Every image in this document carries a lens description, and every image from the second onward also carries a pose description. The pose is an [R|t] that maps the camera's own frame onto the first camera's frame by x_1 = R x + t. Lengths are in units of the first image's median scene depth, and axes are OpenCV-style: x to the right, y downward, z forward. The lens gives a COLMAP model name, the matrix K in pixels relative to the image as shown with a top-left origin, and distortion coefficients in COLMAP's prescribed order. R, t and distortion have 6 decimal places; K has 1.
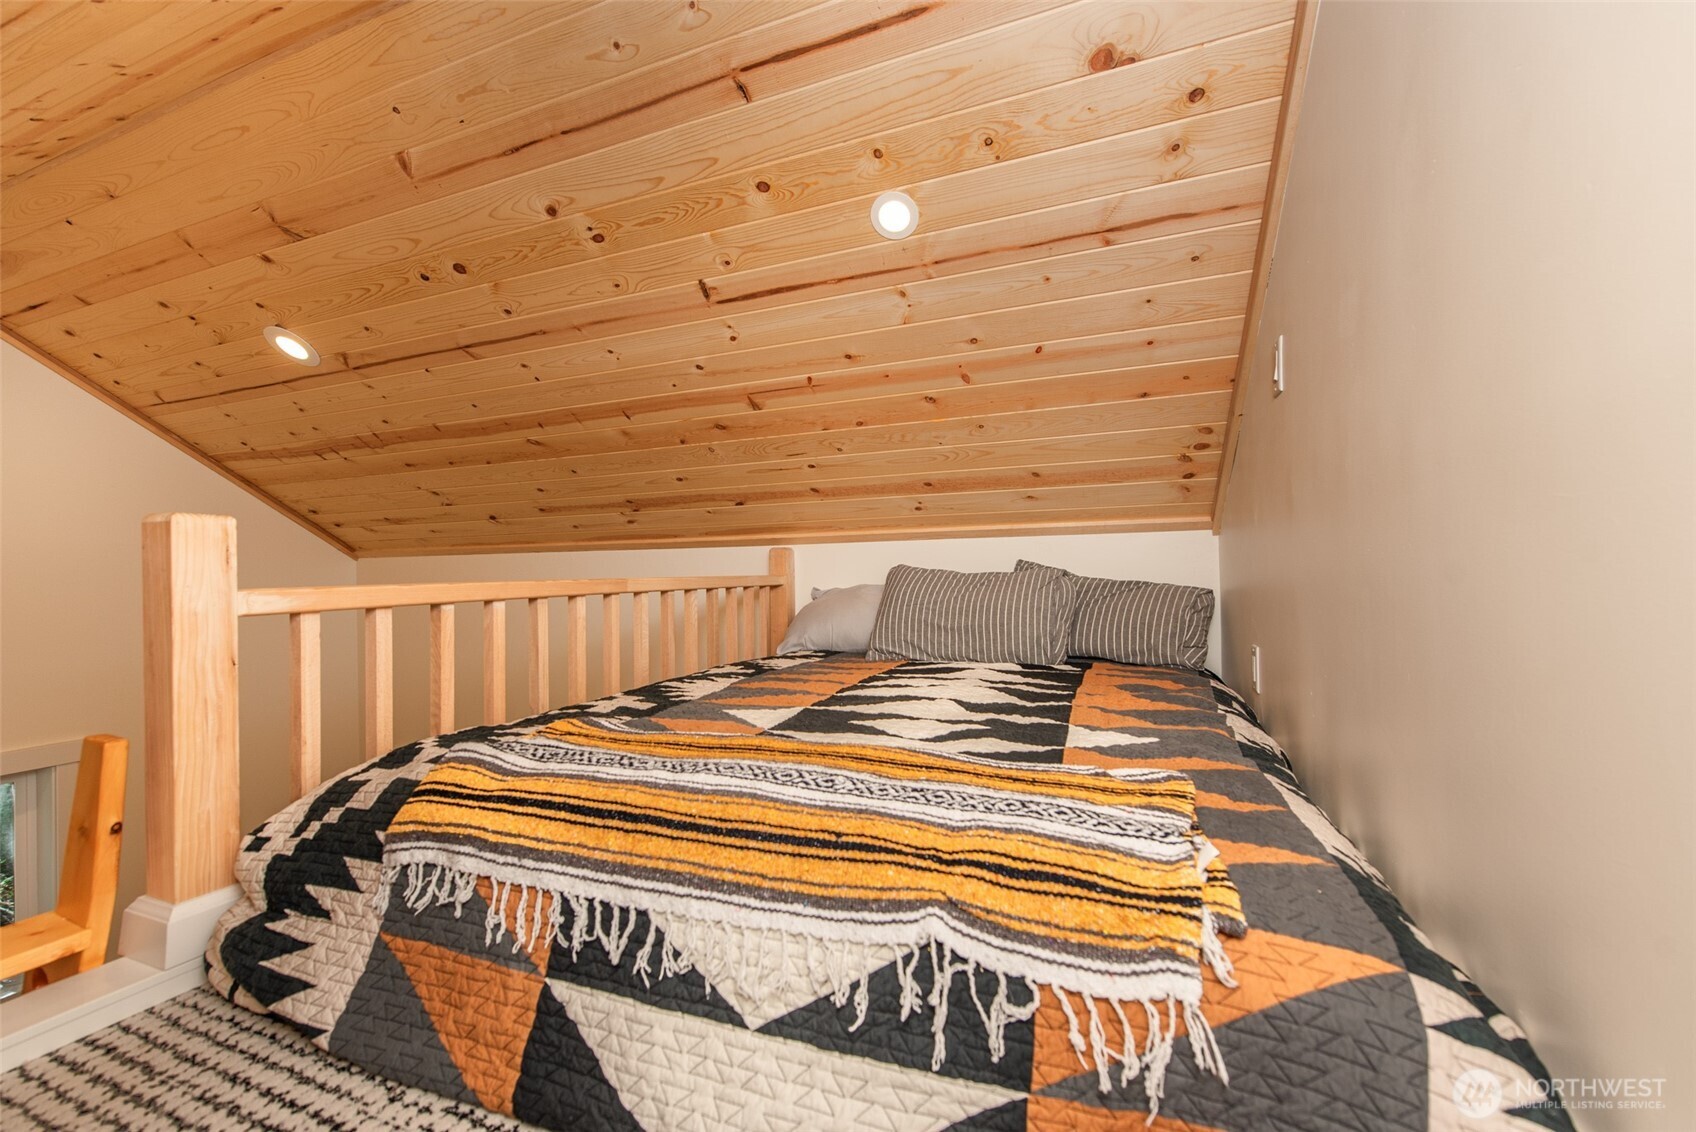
lens RADIAL K [[665.9, 0, 811.4], [0, 665.9, 569.1], [0, 0, 1]] dist [0.009281, -0.001918]
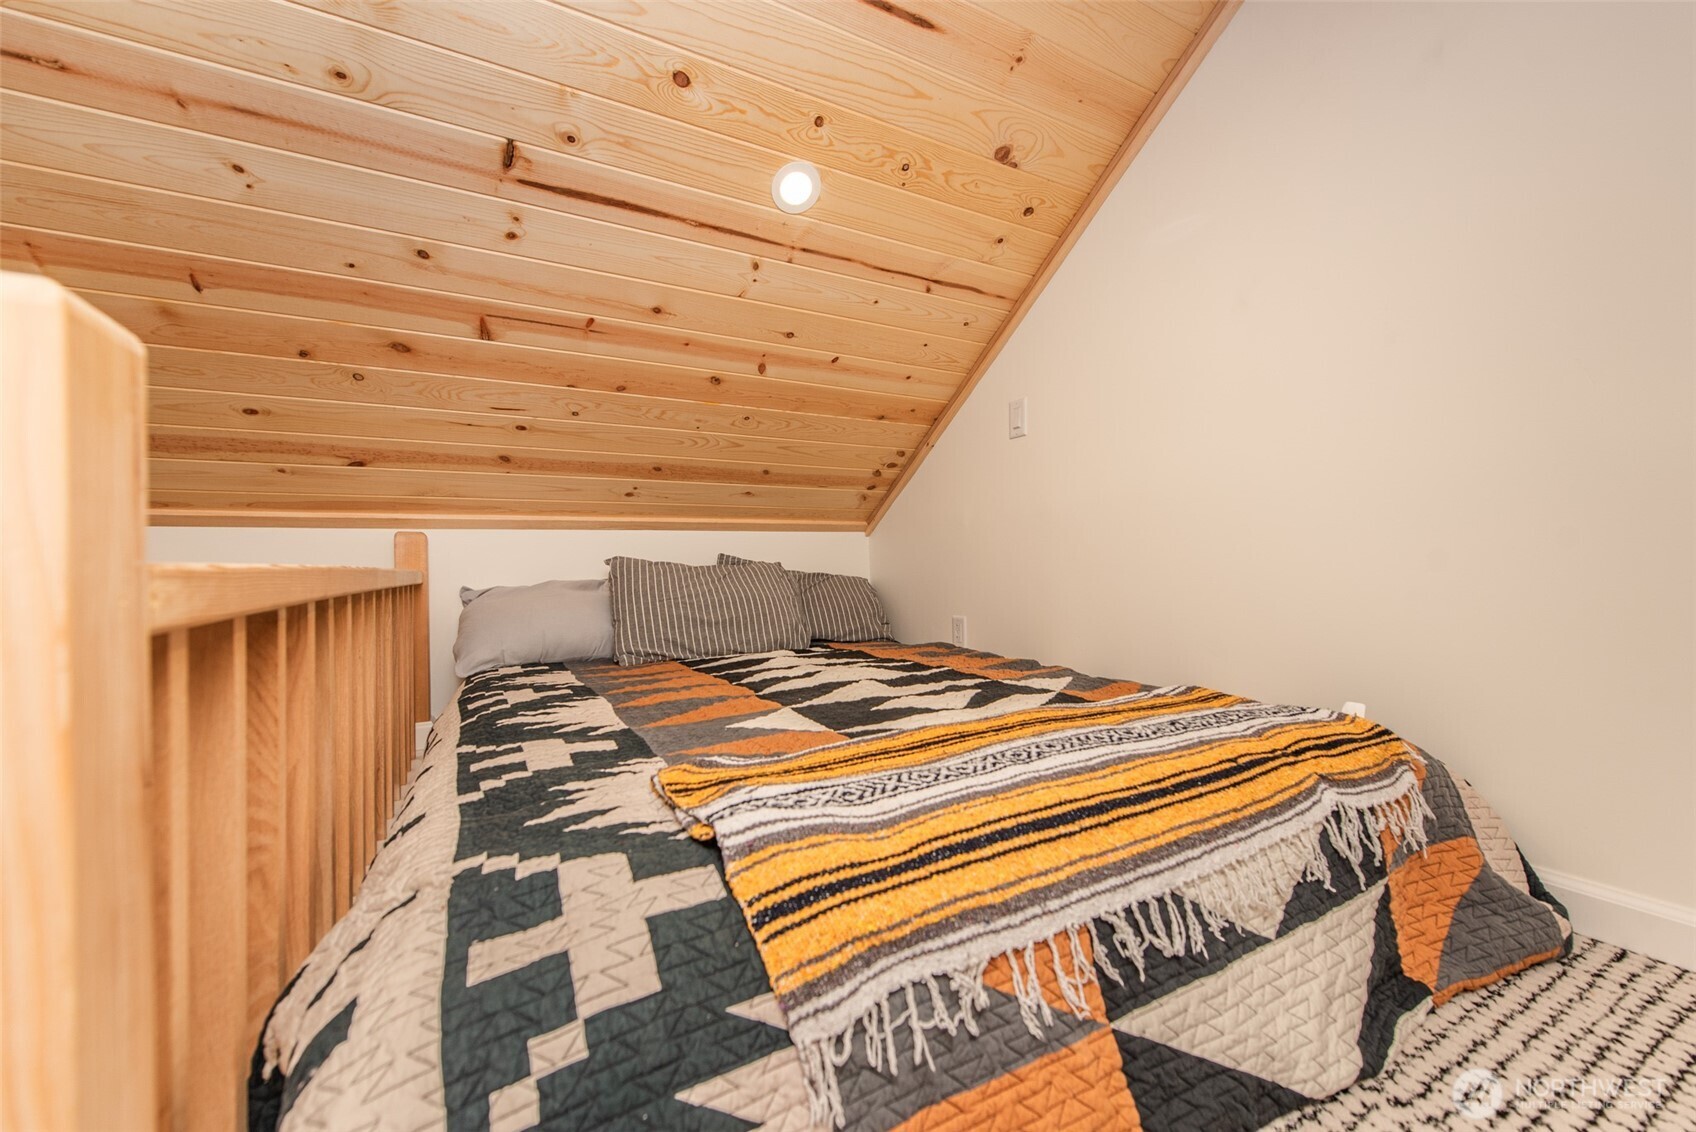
lens RADIAL K [[665.9, 0, 847.5], [0, 665.9, 568.9], [0, 0, 1]] dist [0.009281, -0.001918]
pose [[0.633476, 0.002091, 0.773759, -0.880948], [0.004037, 0.999974, -0.006008, 0.040454], [-0.773752, 0.006929, 0.633451, 0.517306]]
